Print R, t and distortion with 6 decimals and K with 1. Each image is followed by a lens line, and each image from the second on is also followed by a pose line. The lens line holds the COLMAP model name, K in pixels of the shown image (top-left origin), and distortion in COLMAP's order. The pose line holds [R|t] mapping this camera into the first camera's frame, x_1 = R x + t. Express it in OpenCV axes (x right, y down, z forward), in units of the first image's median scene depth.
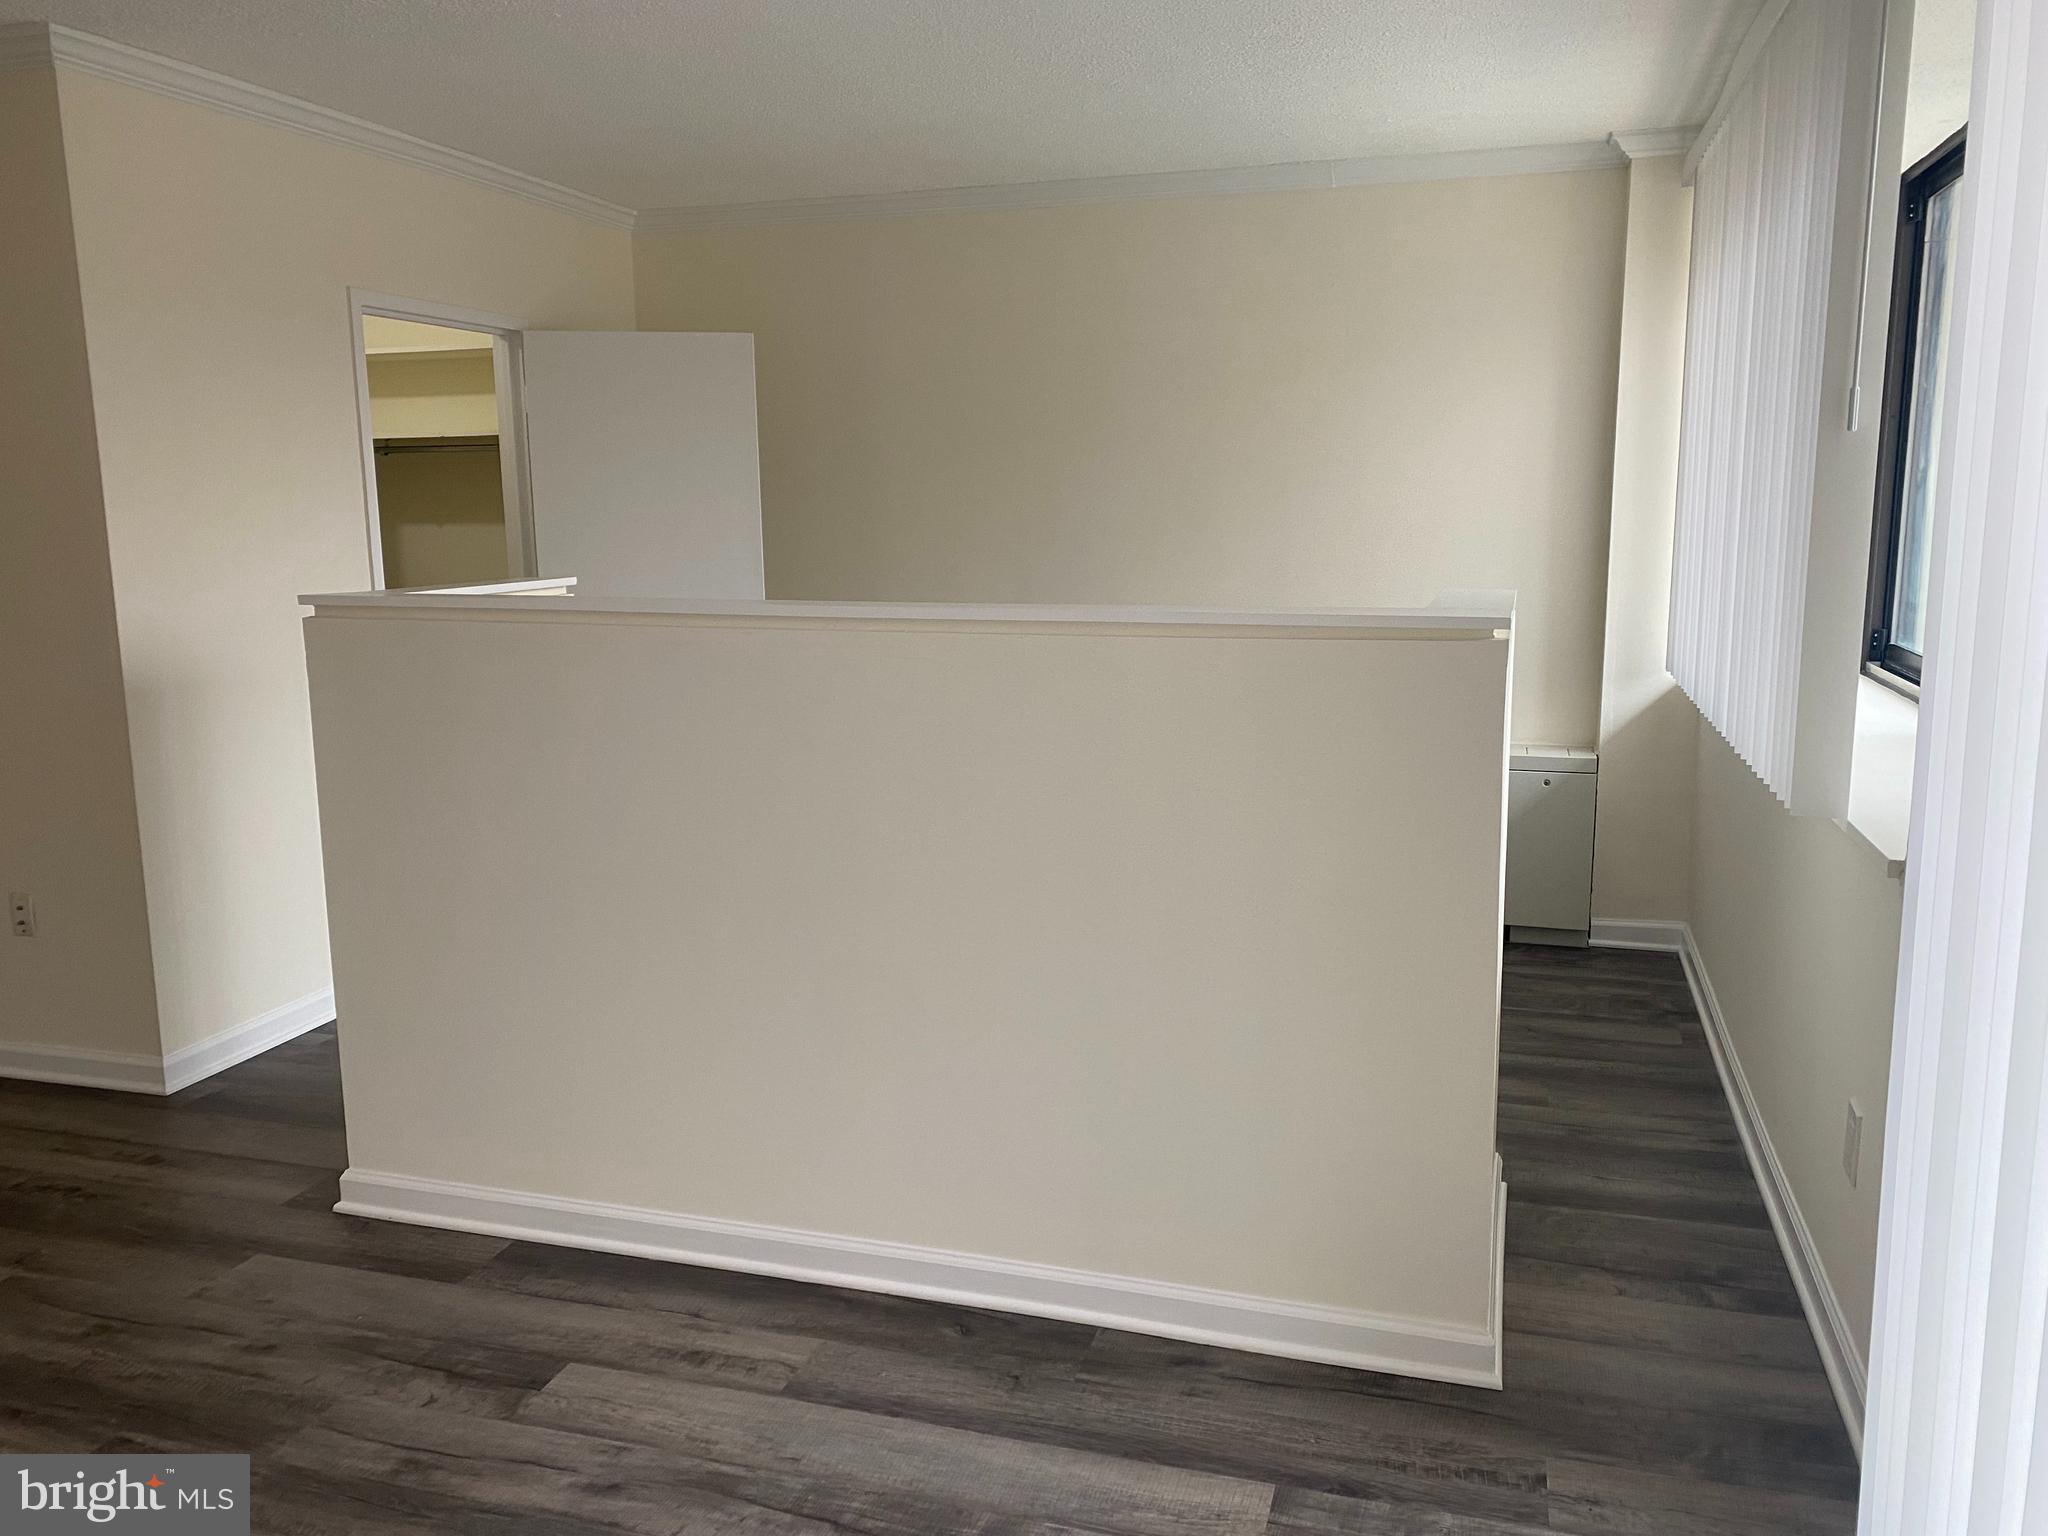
lens RADIAL K [[1564.4, 0, 1032.5], [0, 1564.4, 753.4], [0, 0, 1]] dist [0.052962, -0.049863]
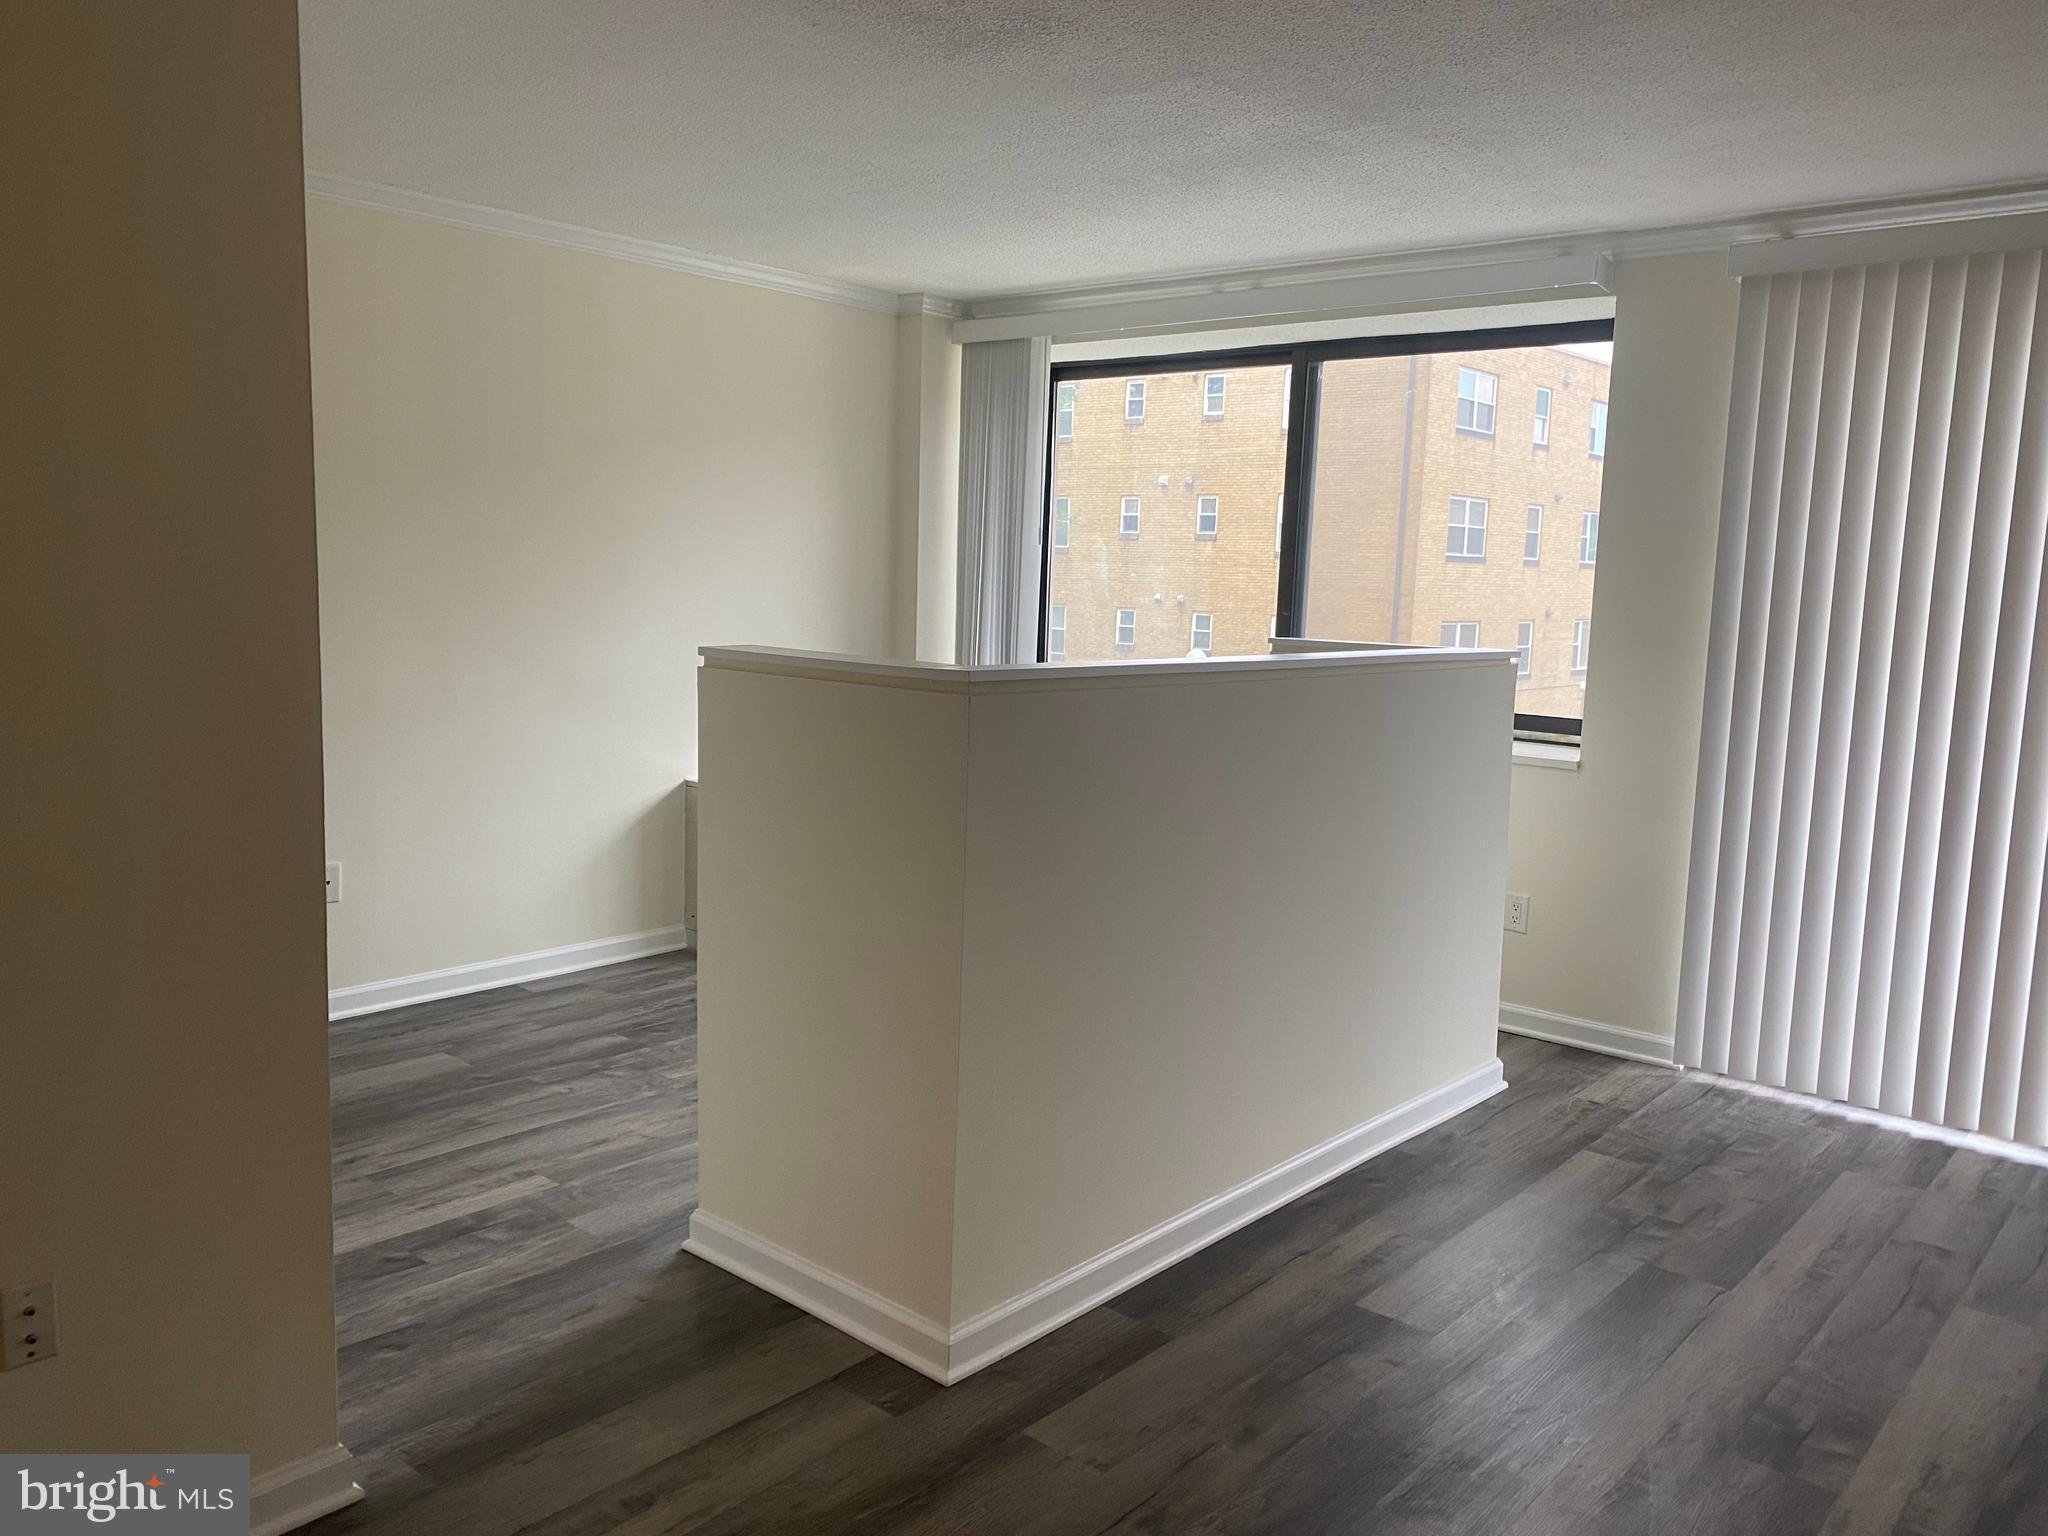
lens RADIAL K [[1564.4, 0, 1035.4], [0, 1564.4, 763.0], [0, 0, 1]] dist [0.052962, -0.049863]
pose [[0.393789, -0.092337, 0.914551, -1.265066], [0.110498, 0.992482, 0.052627, -0.092150], [-0.912535, 0.080332, 0.401031, 0.631948]]
